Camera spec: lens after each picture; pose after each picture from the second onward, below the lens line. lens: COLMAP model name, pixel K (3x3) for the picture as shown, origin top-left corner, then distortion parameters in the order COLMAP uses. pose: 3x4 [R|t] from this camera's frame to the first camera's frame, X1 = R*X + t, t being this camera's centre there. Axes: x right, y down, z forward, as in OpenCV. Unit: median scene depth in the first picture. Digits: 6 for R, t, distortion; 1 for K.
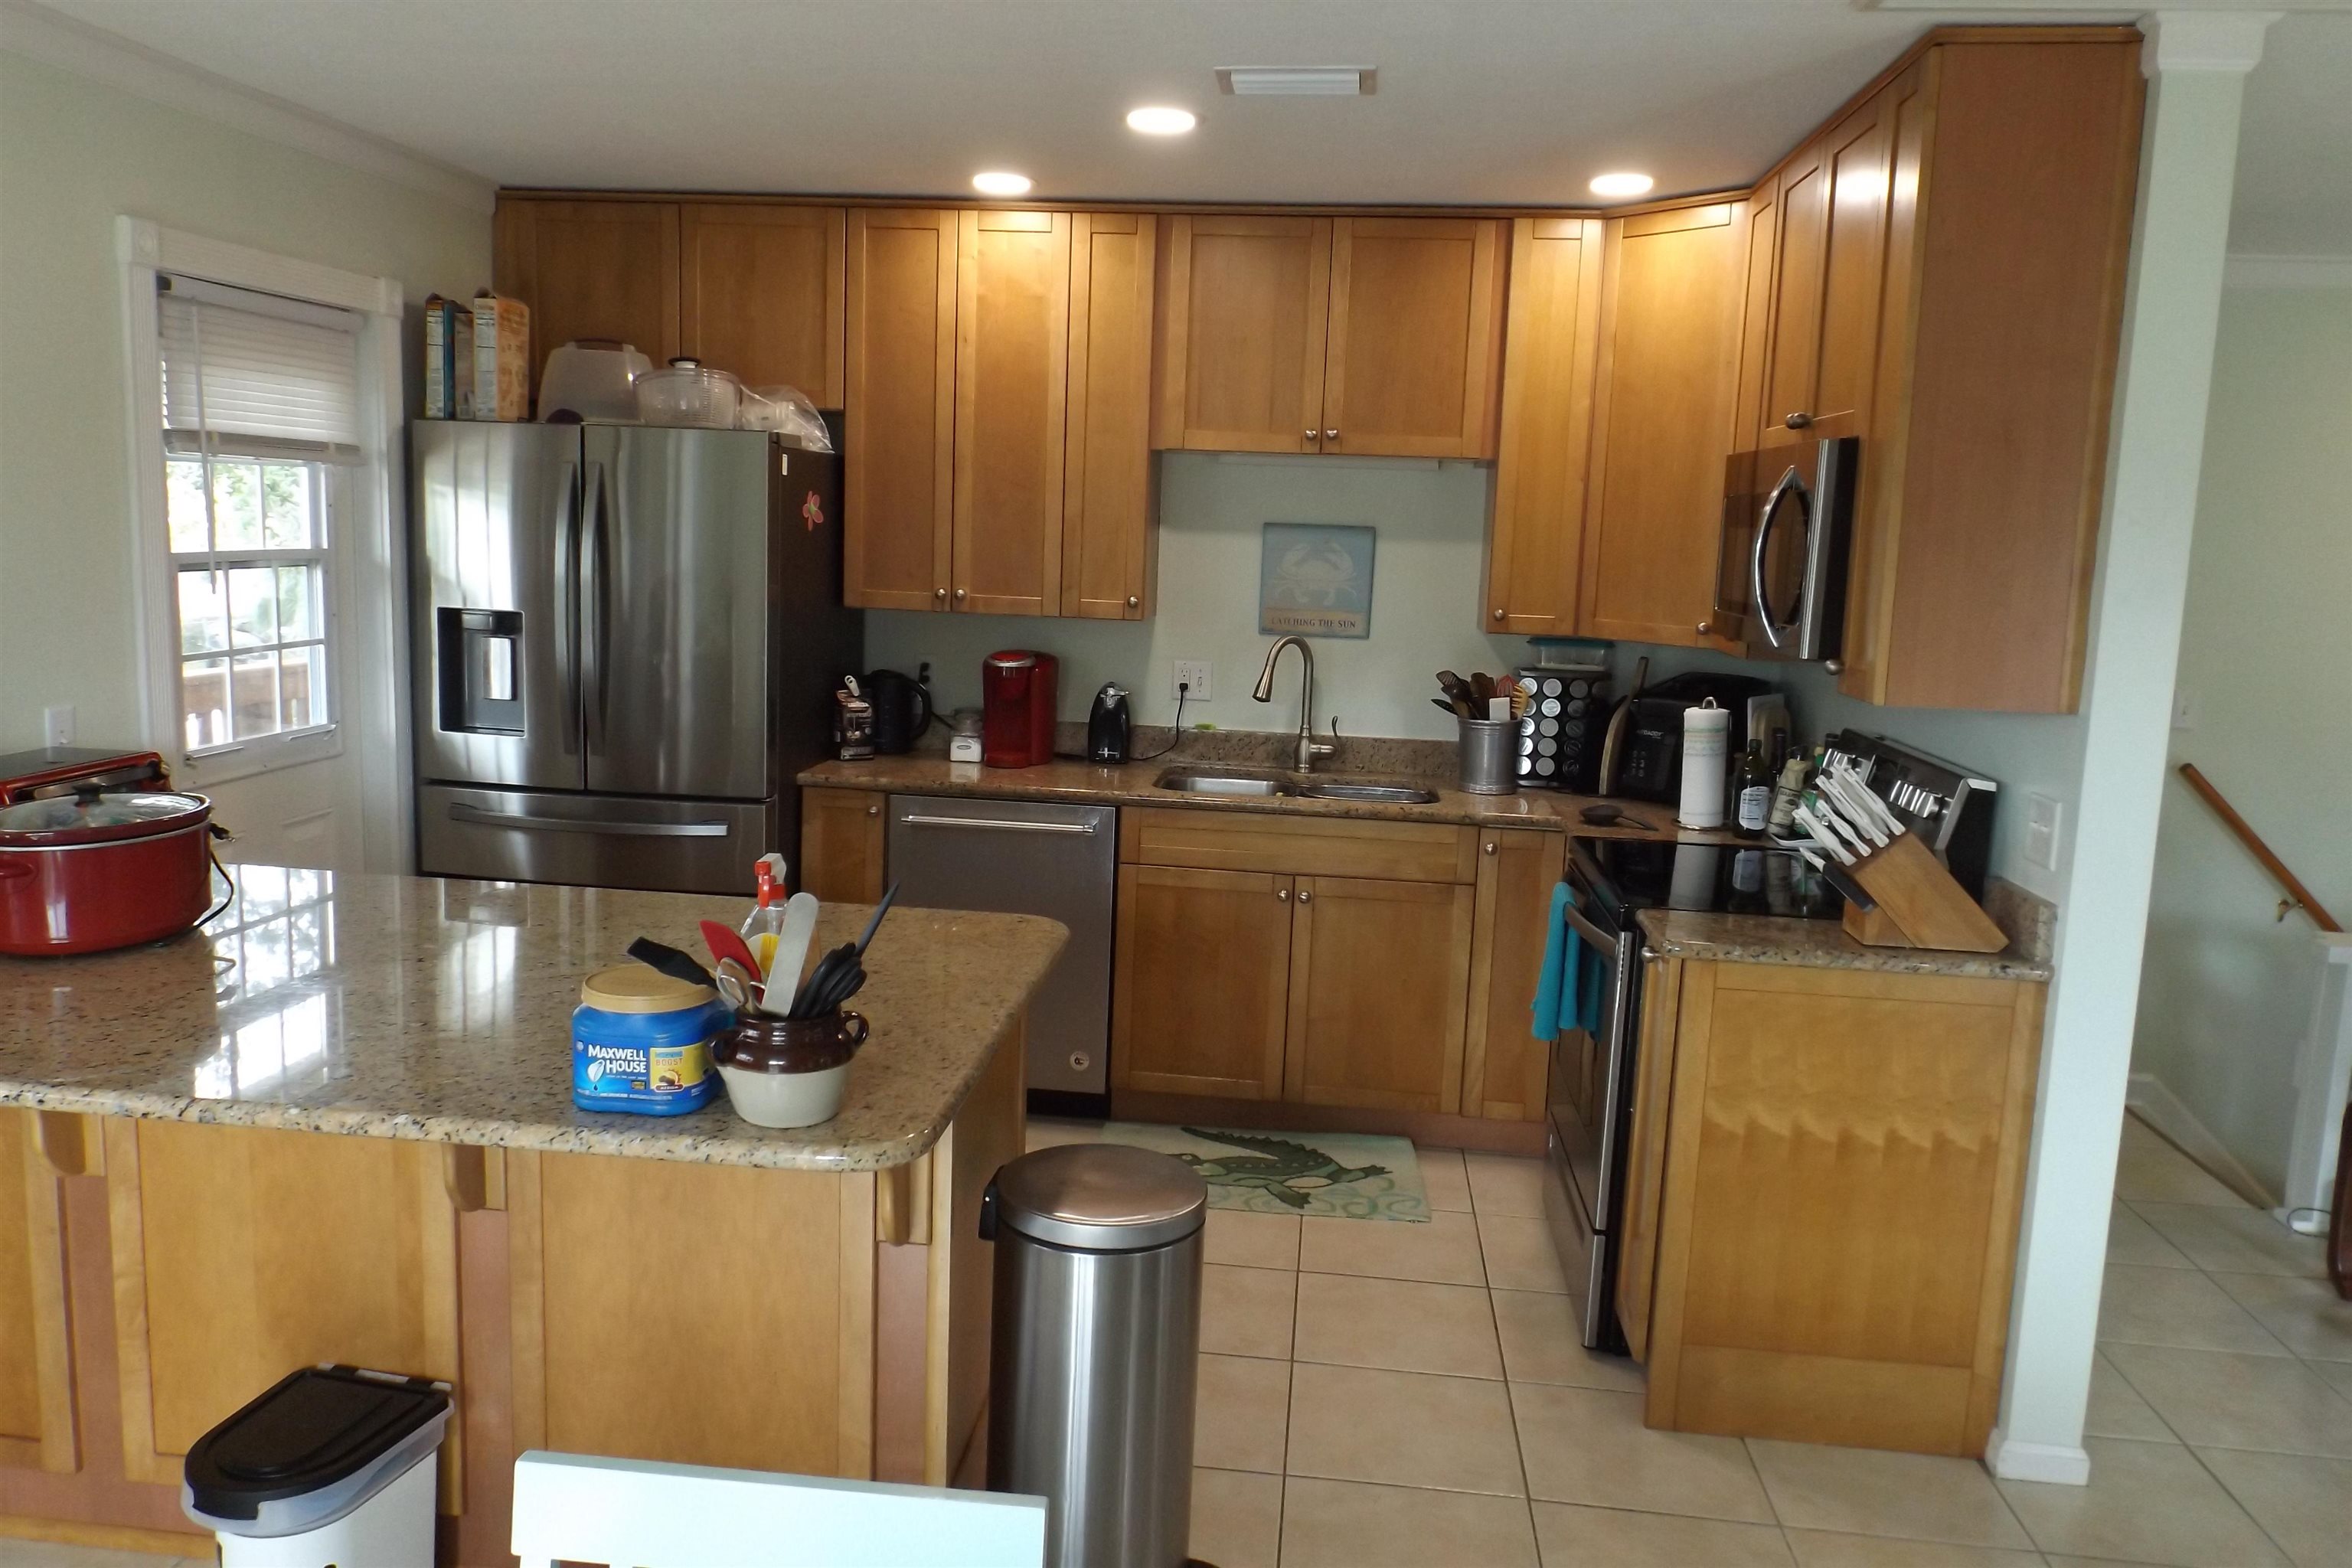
lens RADIAL K [[1701.4, 0, 1176.0], [0, 1701.4, 784.0], [0, 0, 1]] dist [0.056097, -0.107313]
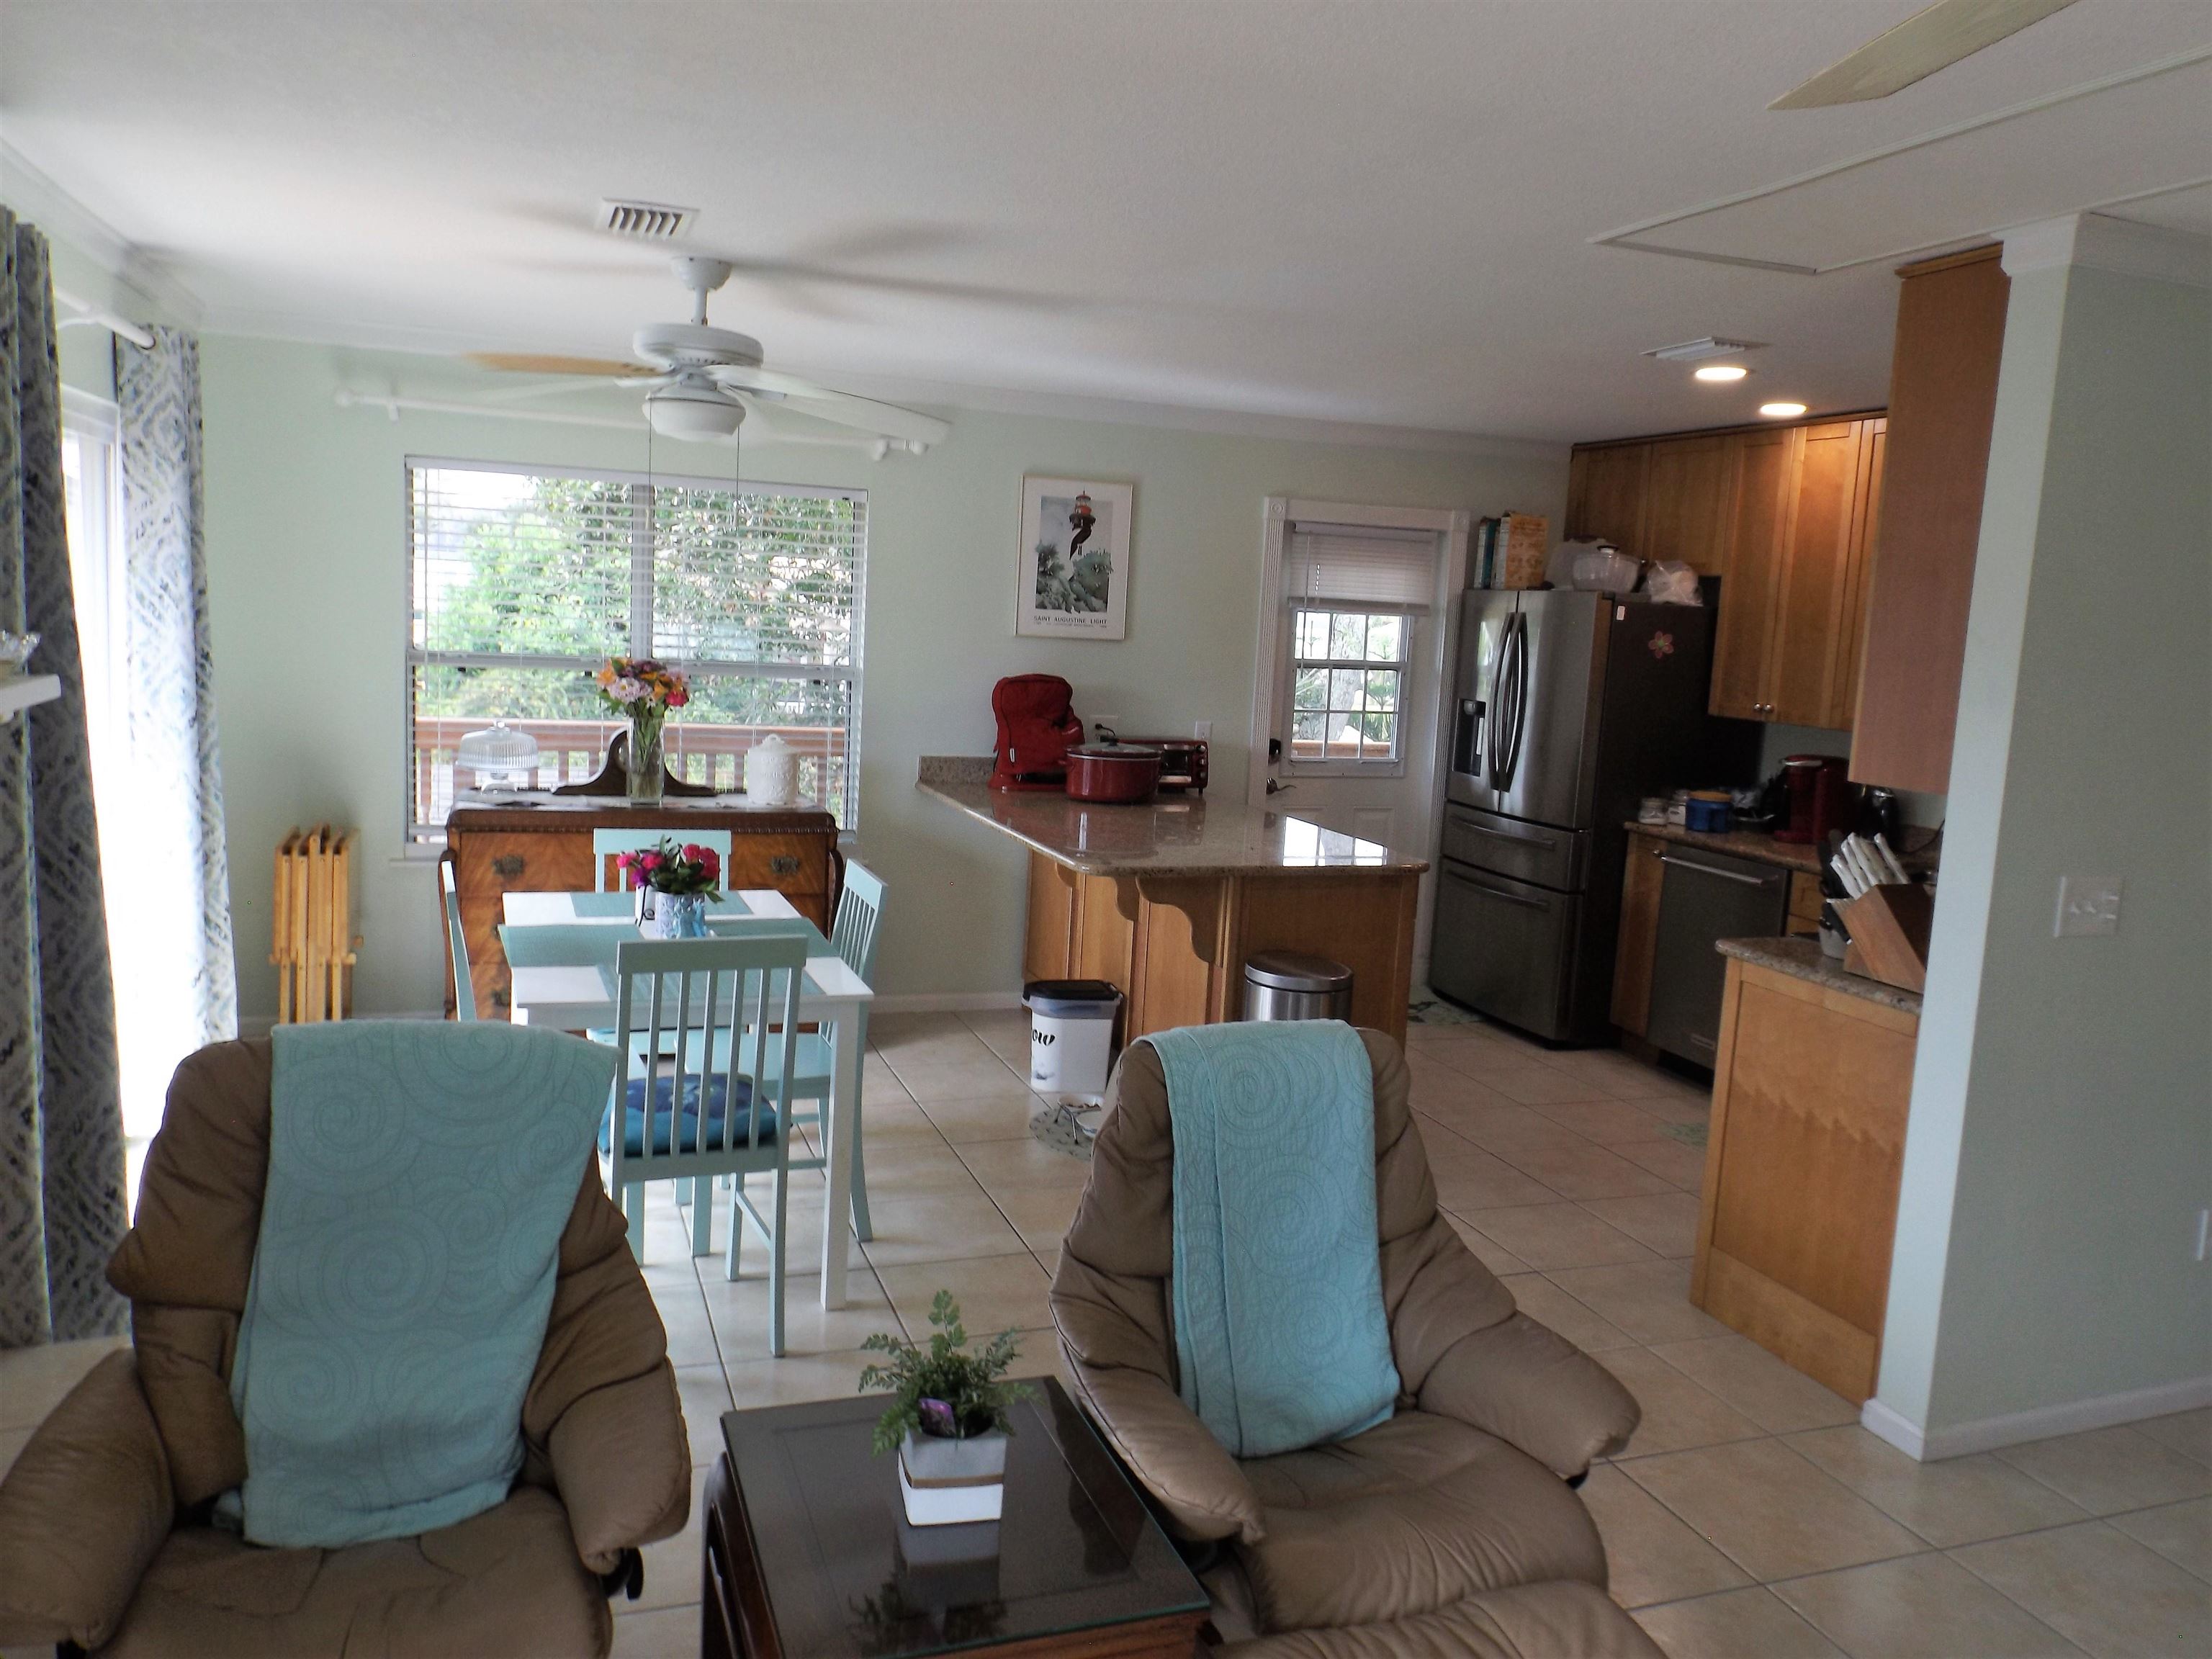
lens RADIAL K [[1680.4, 0, 1106.0], [0, 1680.4, 829.5], [0, 0, 1]] dist [0.039732, 0.000009]
pose [[0.446787, 0.107264, -0.888187, 0.946698], [-0.169439, 0.984964, 0.033718, 0.029628], [0.878449, 0.135428, 0.458243, -0.062114]]
